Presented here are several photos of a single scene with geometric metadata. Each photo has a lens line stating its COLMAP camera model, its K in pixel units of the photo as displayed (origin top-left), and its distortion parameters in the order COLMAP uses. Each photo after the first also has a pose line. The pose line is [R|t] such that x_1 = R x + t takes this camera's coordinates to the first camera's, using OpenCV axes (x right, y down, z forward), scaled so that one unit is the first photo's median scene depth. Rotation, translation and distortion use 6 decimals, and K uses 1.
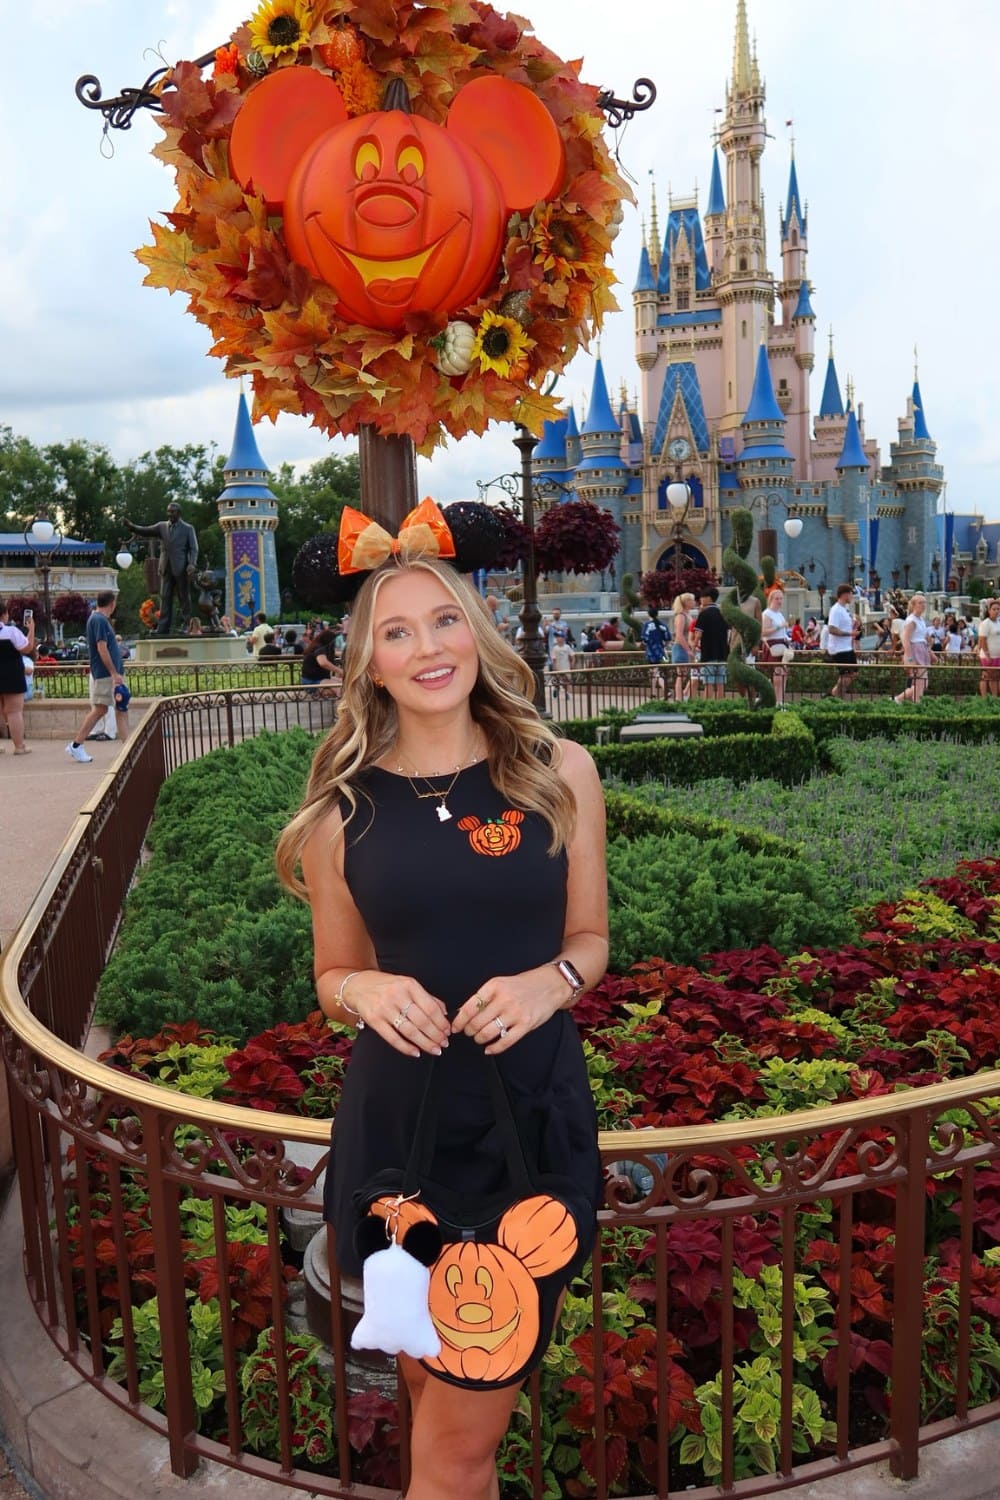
lens RADIAL K [[1217.4, 0, 500.0], [0, 1217.4, 750.0], [0, 0, 1]] dist [0.001600, -0.000993]
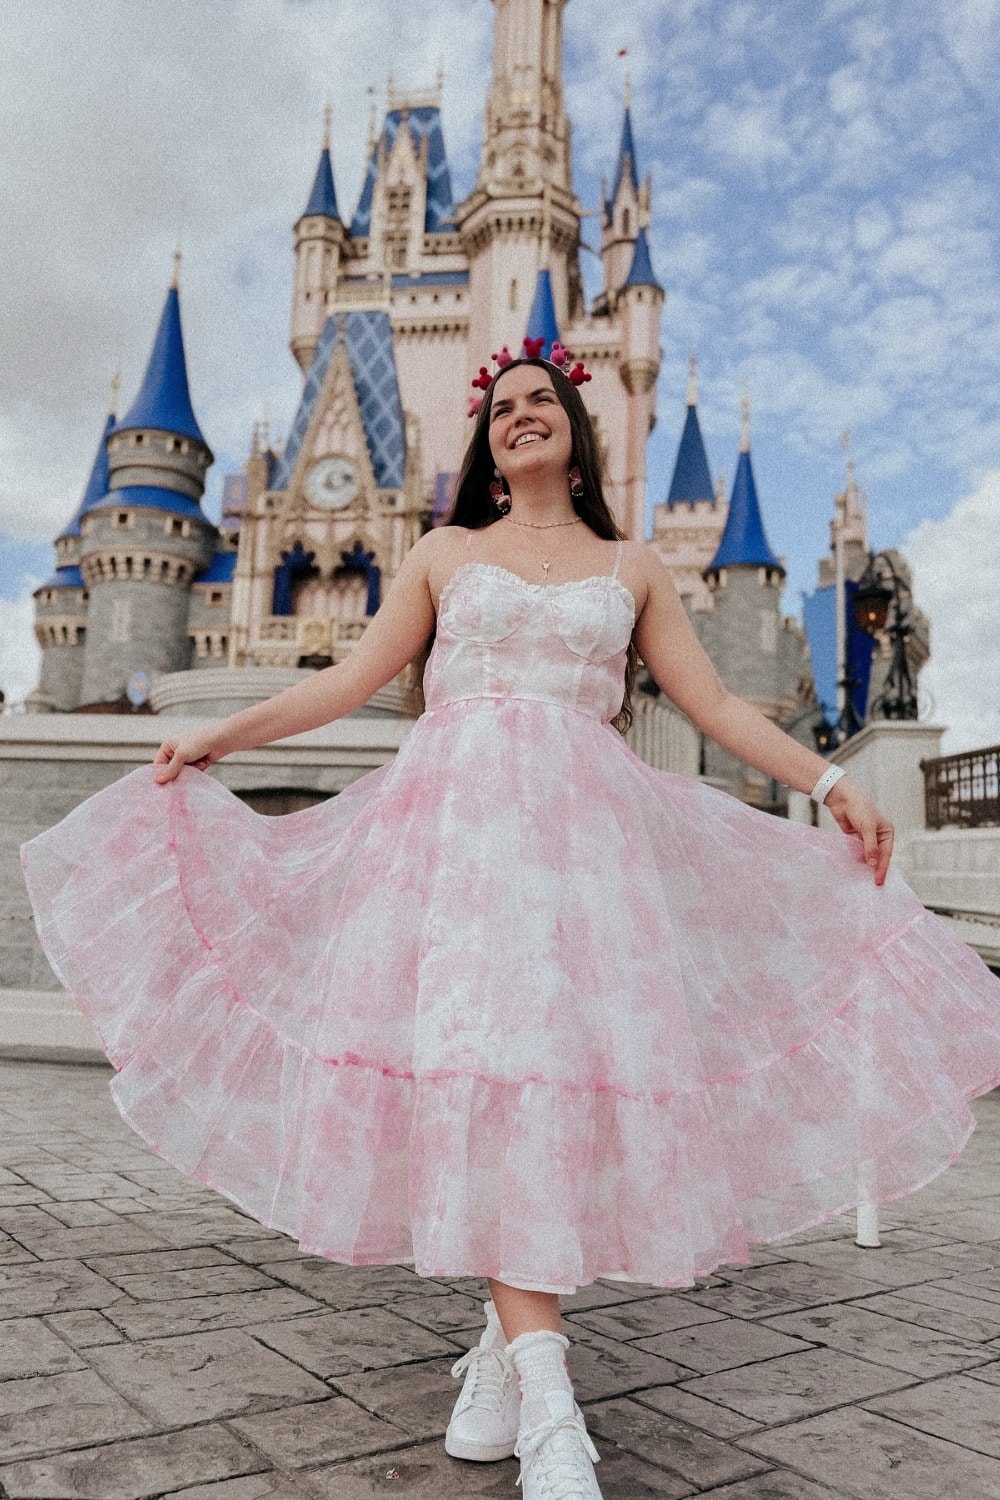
lens RADIAL K [[1217.4, 0, 500.0], [0, 1217.4, 750.0], [0, 0, 1]] dist [0.001600, -0.000993]
pose [[0.988234, 0.096081, 0.119001, 0.153197], [-0.058453, 0.956247, -0.286660, -0.045305], [-0.141337, 0.276332, 0.950613, 0.592622]]
